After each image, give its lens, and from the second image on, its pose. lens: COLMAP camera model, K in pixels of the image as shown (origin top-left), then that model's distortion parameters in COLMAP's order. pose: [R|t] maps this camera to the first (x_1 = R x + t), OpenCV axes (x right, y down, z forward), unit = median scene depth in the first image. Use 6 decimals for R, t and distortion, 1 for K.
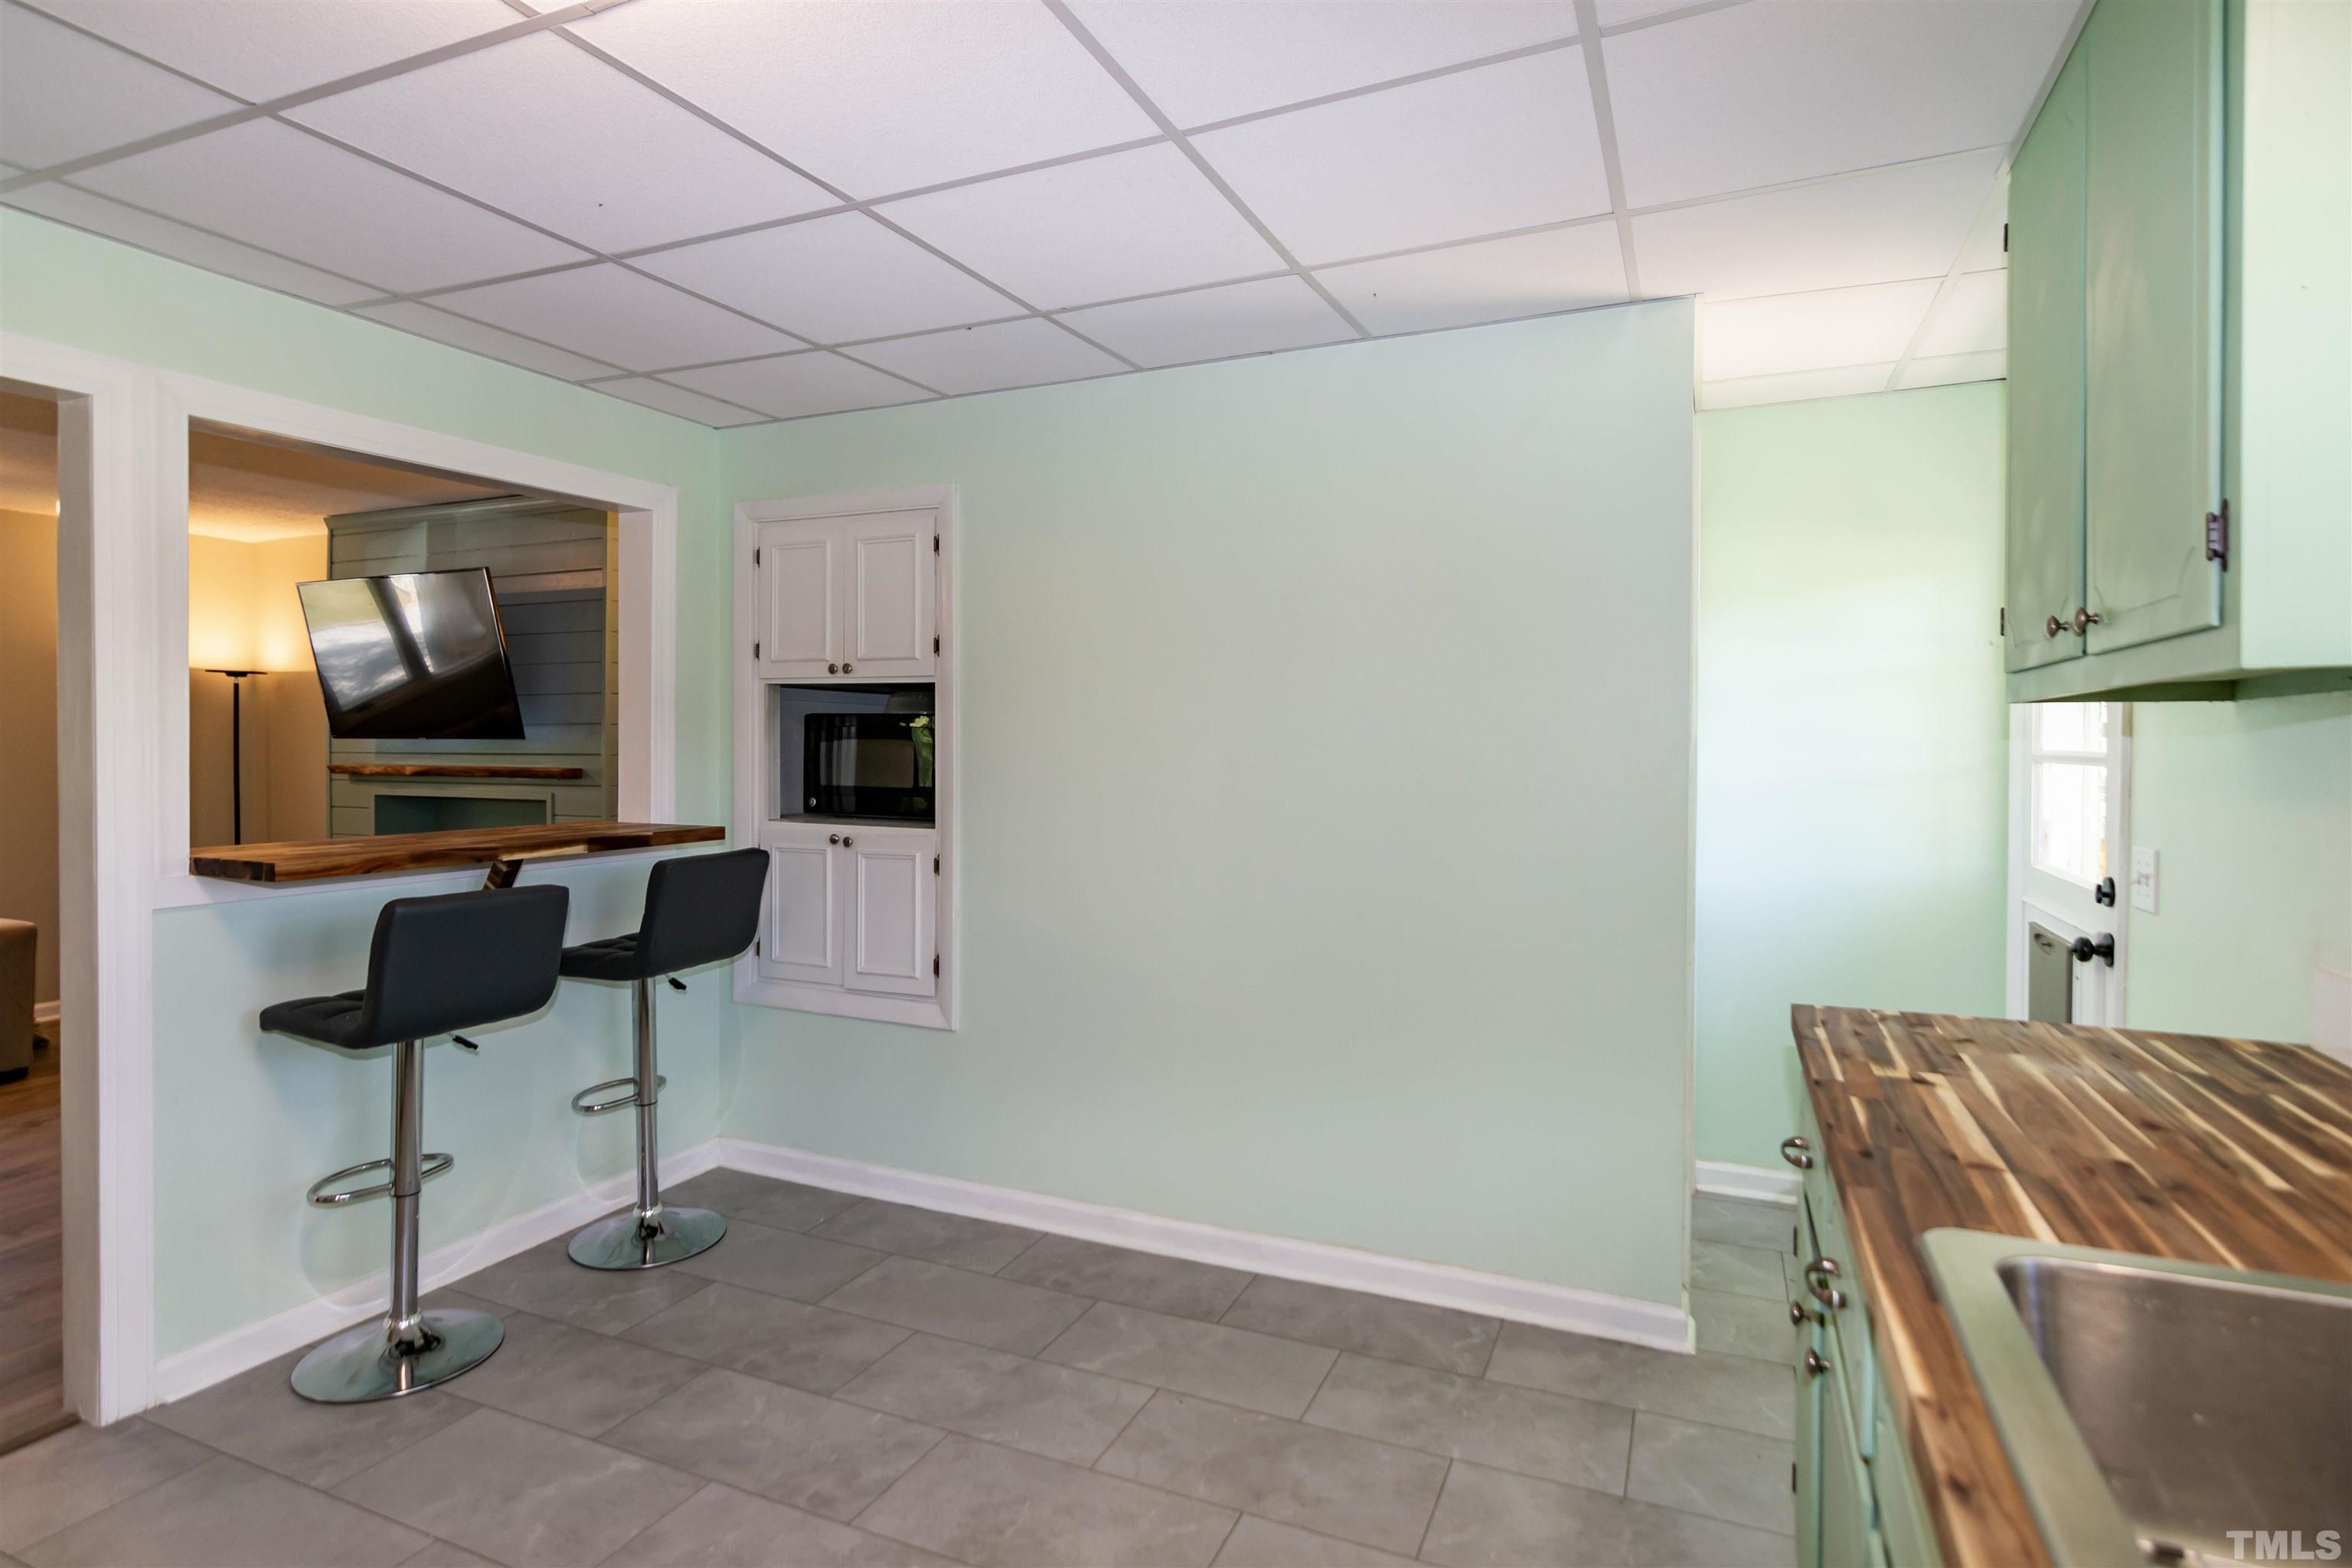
lens RADIAL K [[1165.0, 0, 1166.5], [0, 1165.0, 758.9], [0, 0, 1]] dist [-0.008672, 0.004495]
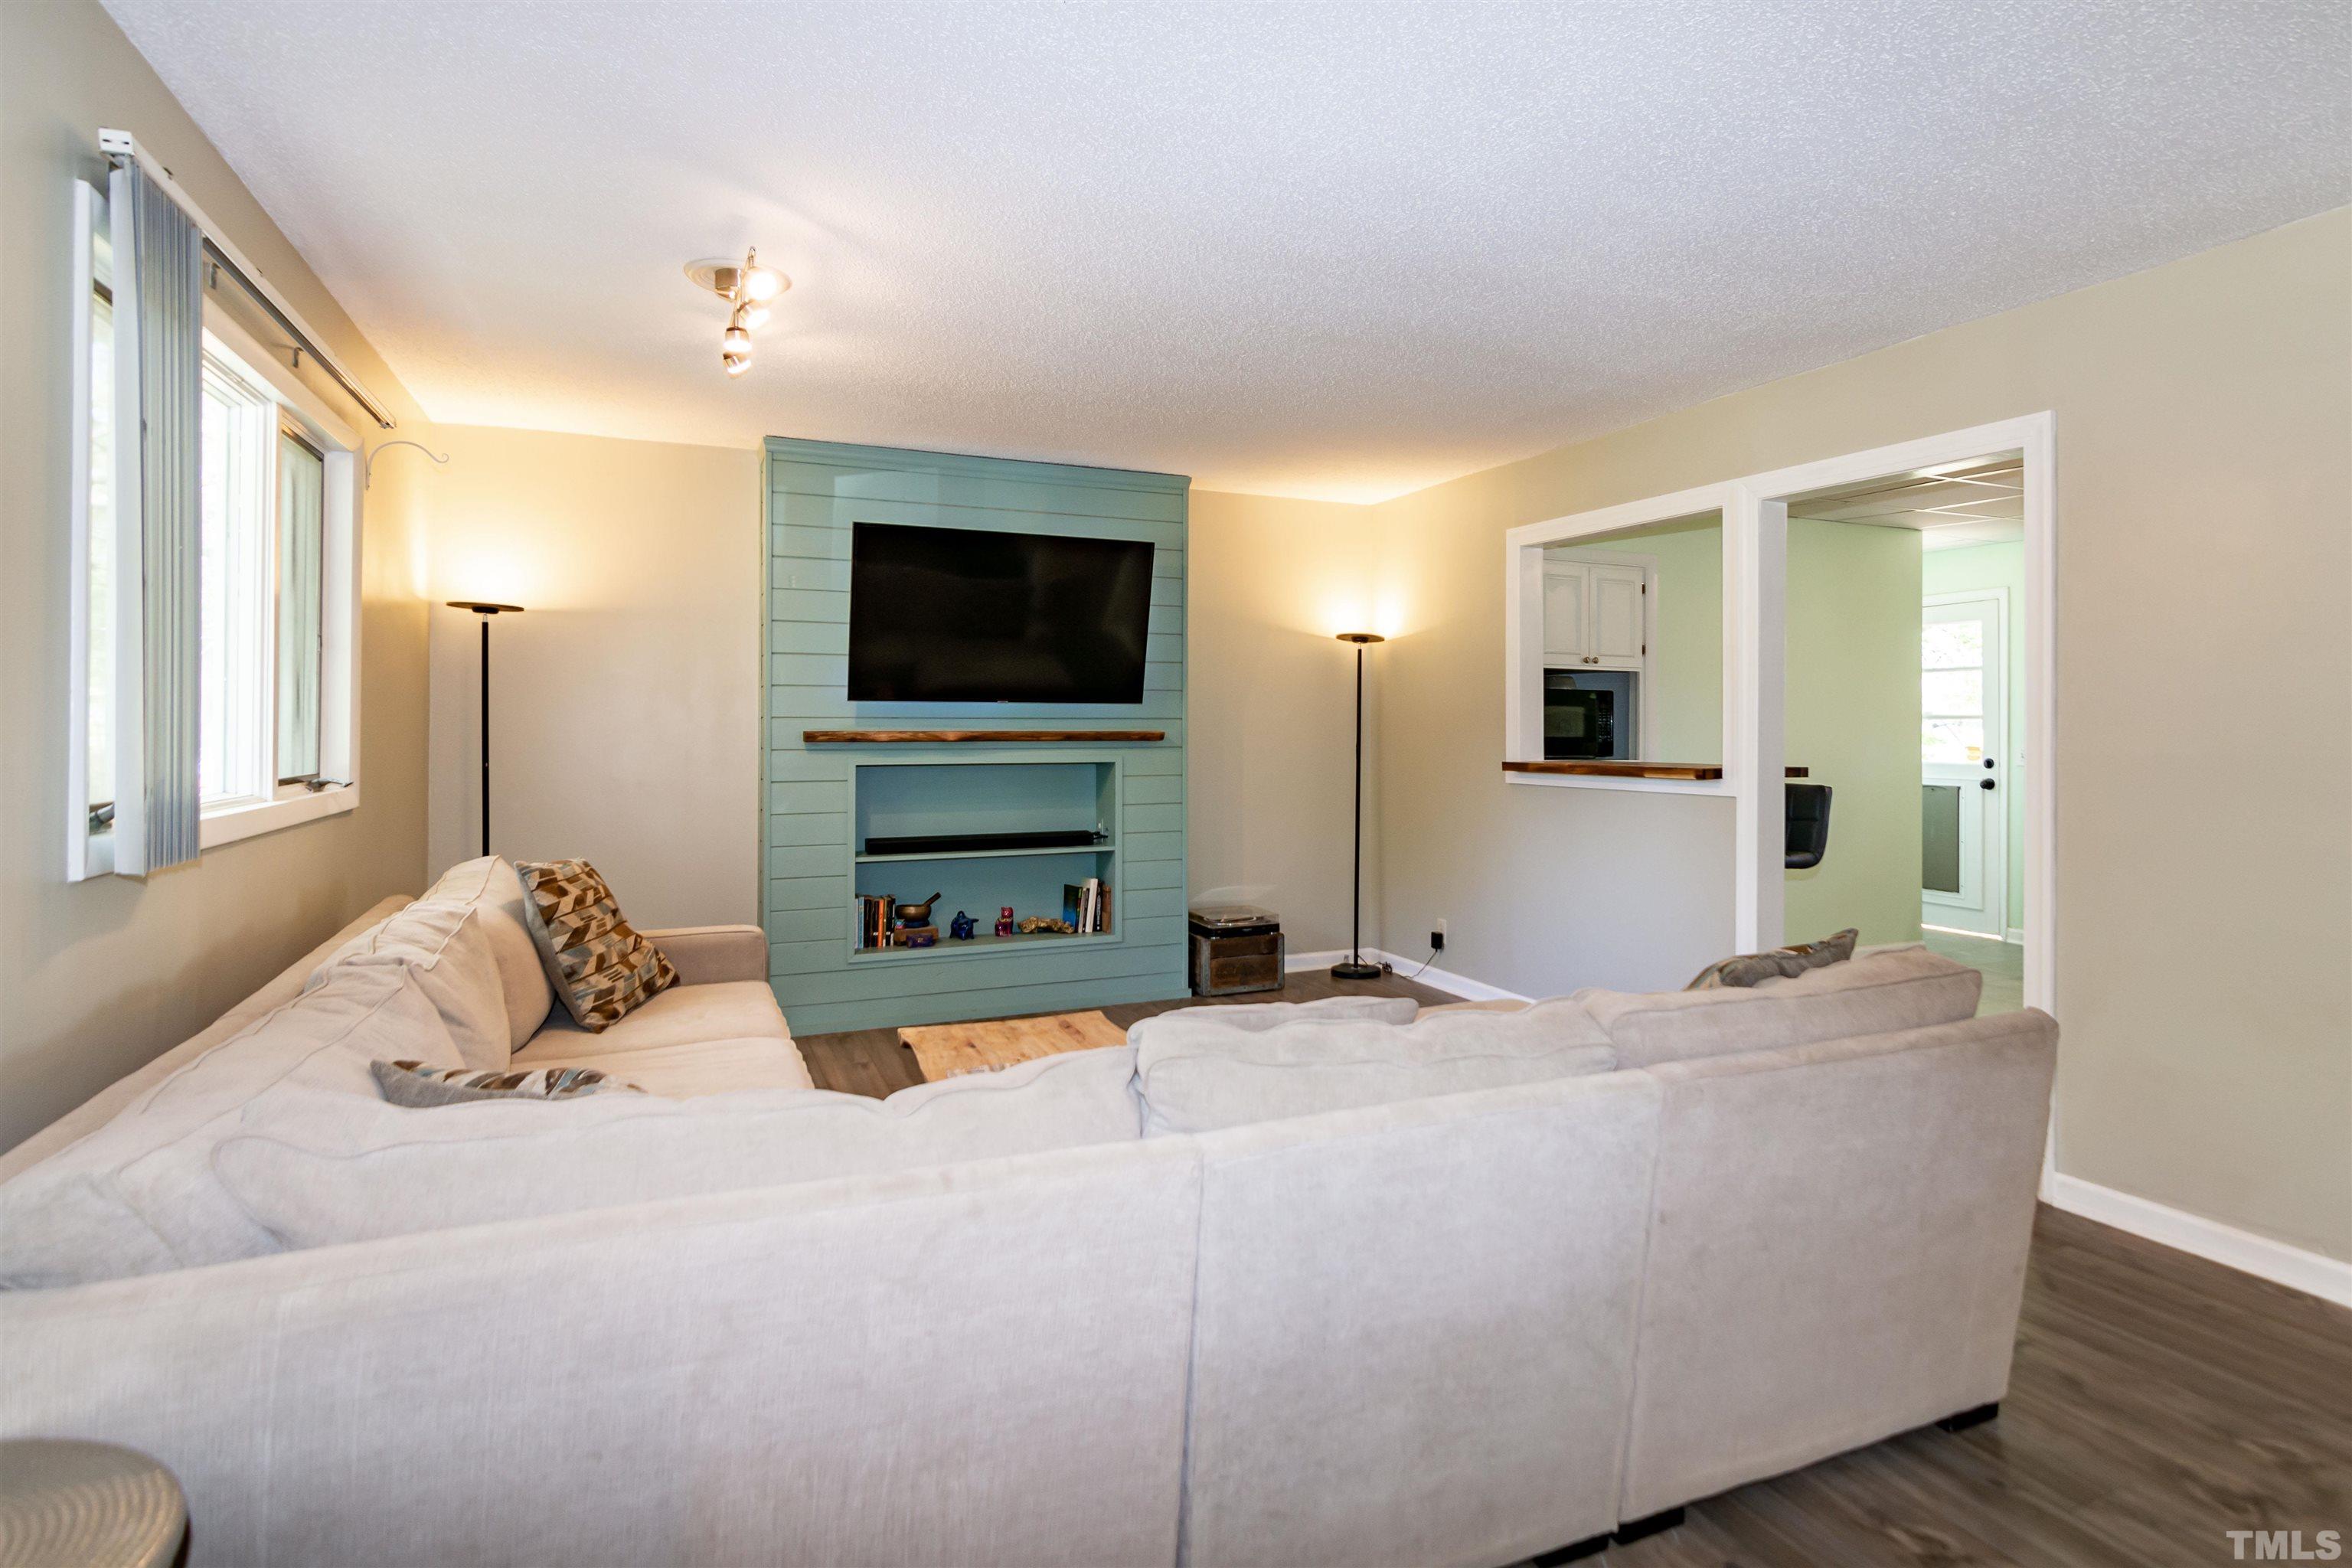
lens RADIAL K [[1248.5, 0, 1275.6], [0, 1248.5, 711.8], [0, 0, 1]] dist [0.004215, -0.002966]
pose [[0.657099, 0.006198, 0.753778, -2.077801], [0.011744, 0.999761, -0.018459, 0.019943], [-0.753712, 0.020982, 0.656869, 0.249412]]
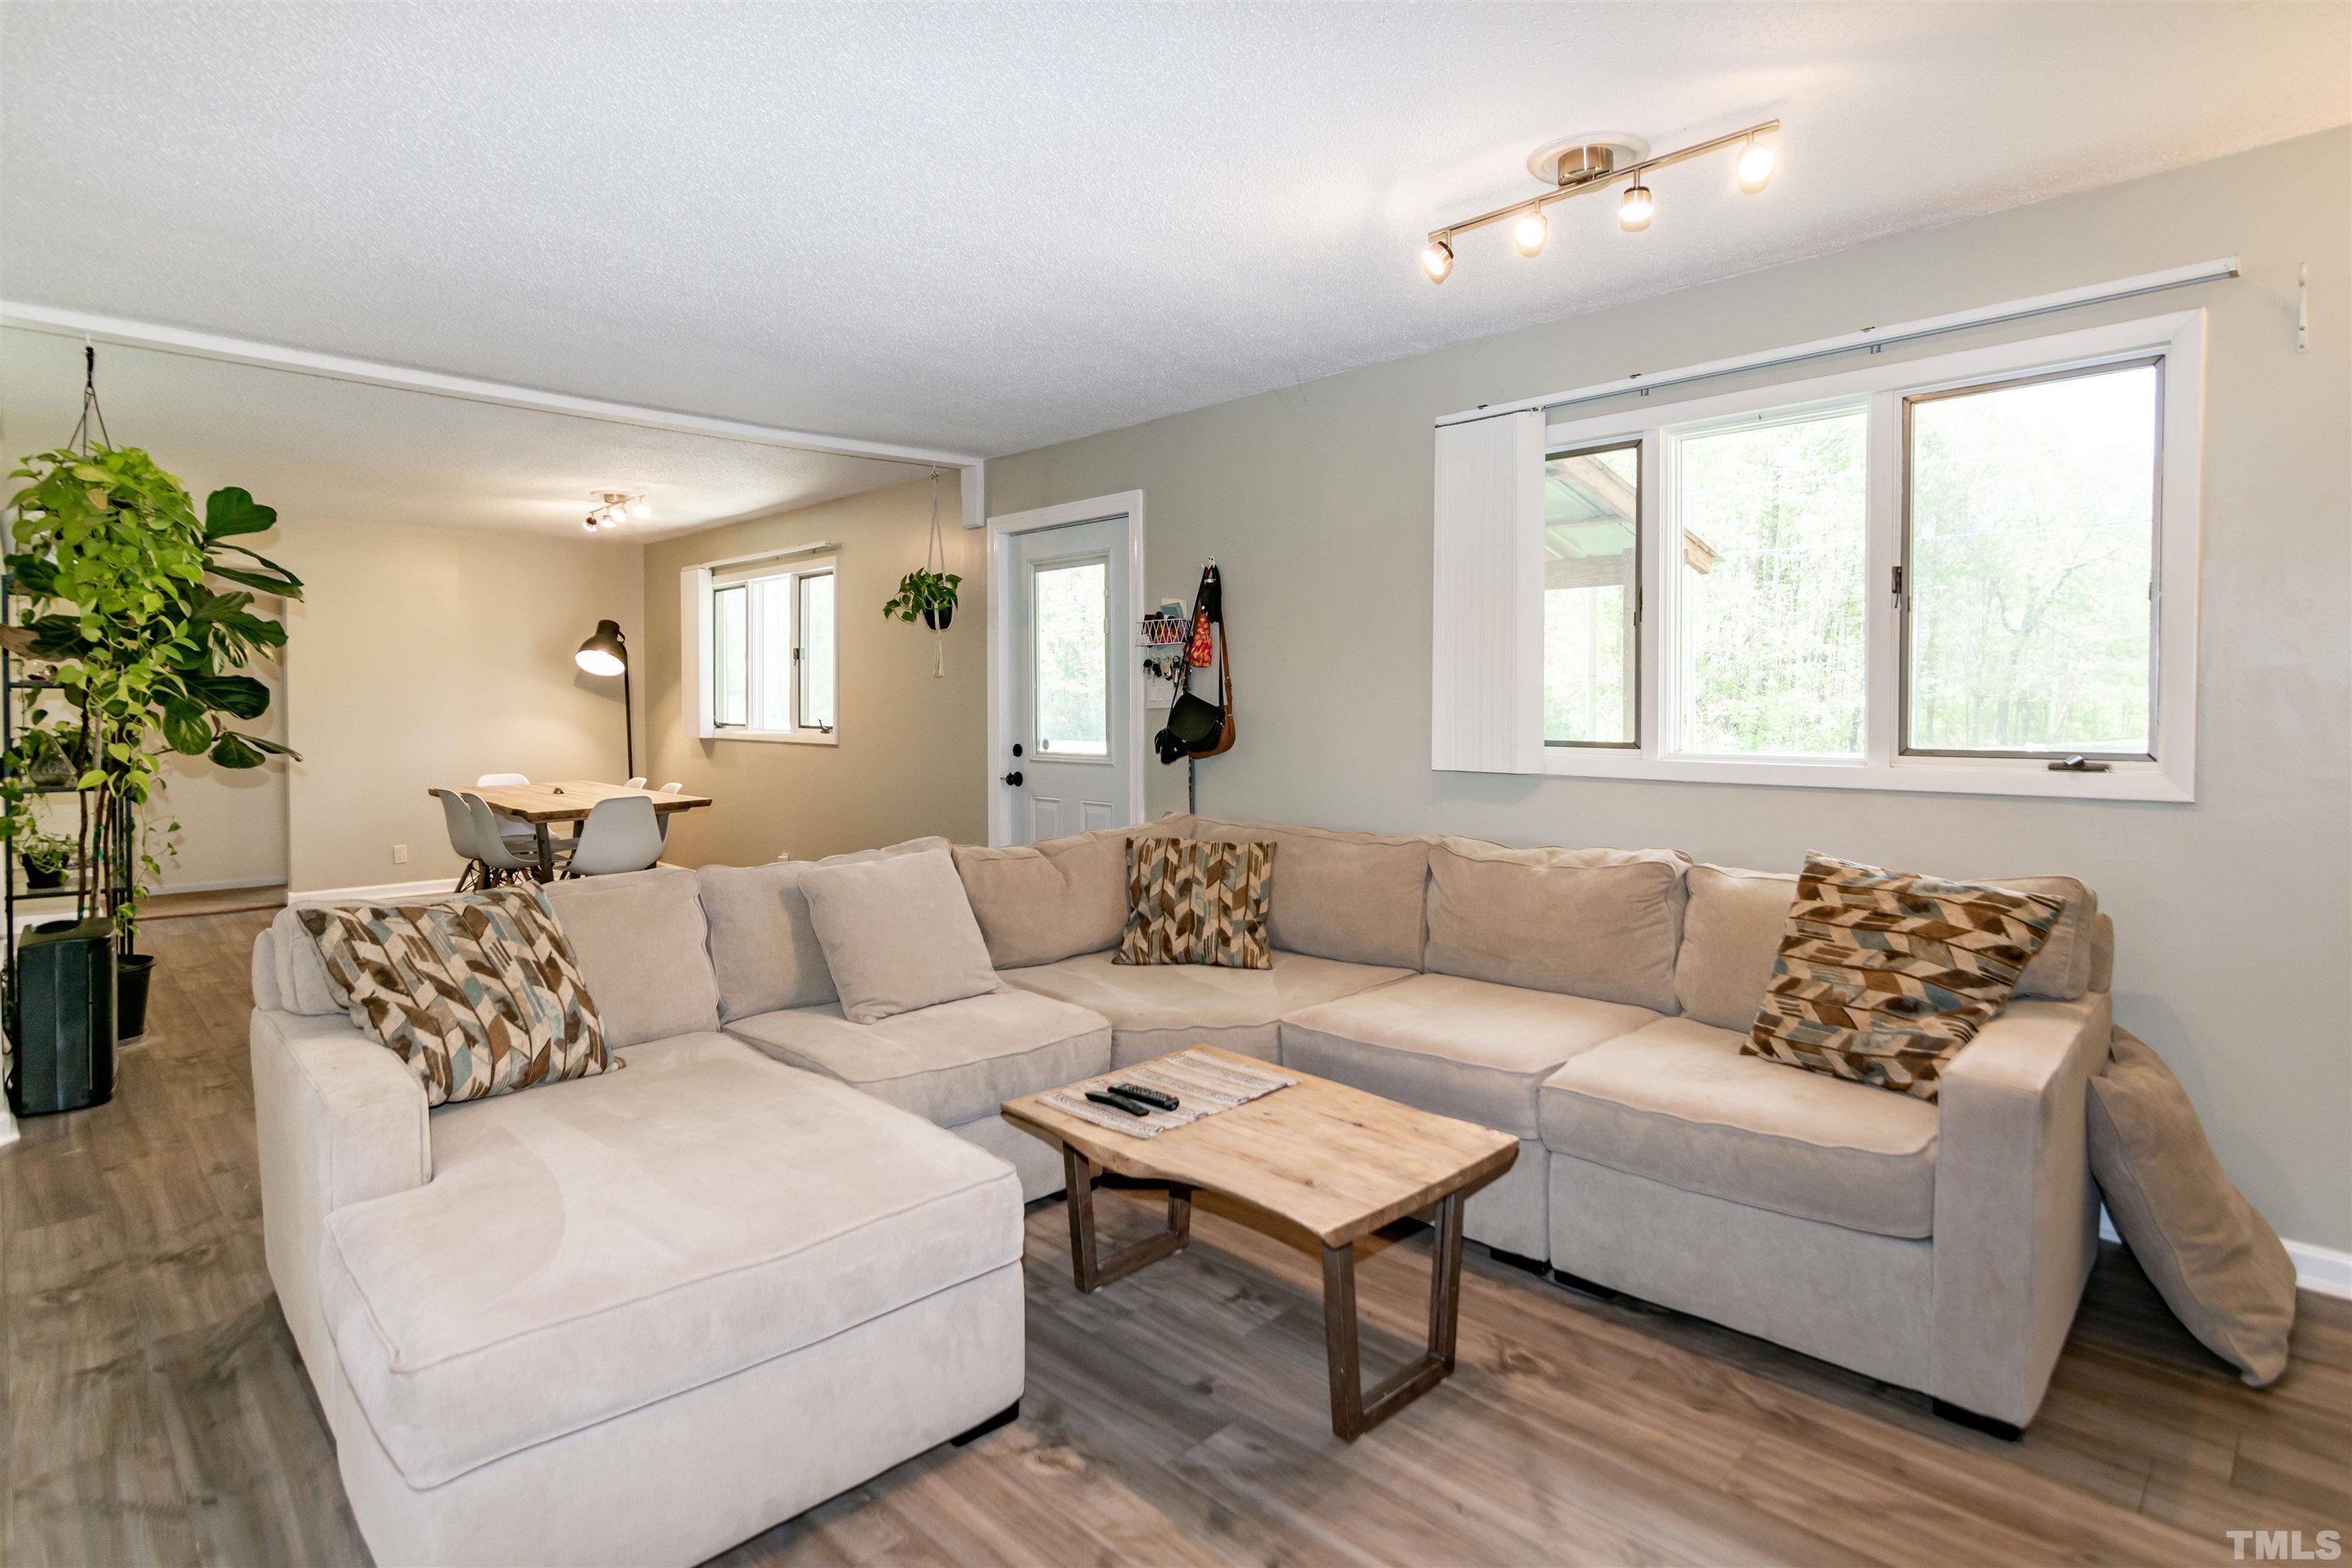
lens RADIAL K [[1239.6, 0, 1170.0], [0, 1239.6, 732.3], [0, 0, 1]] dist [-0.007301, 0.004399]
pose [[-0.380102, 0.023797, -0.924638, -0.687869], [-0.010018, 0.999504, 0.029842, 0.008731], [0.924890, 0.020606, -0.379675, 1.317119]]
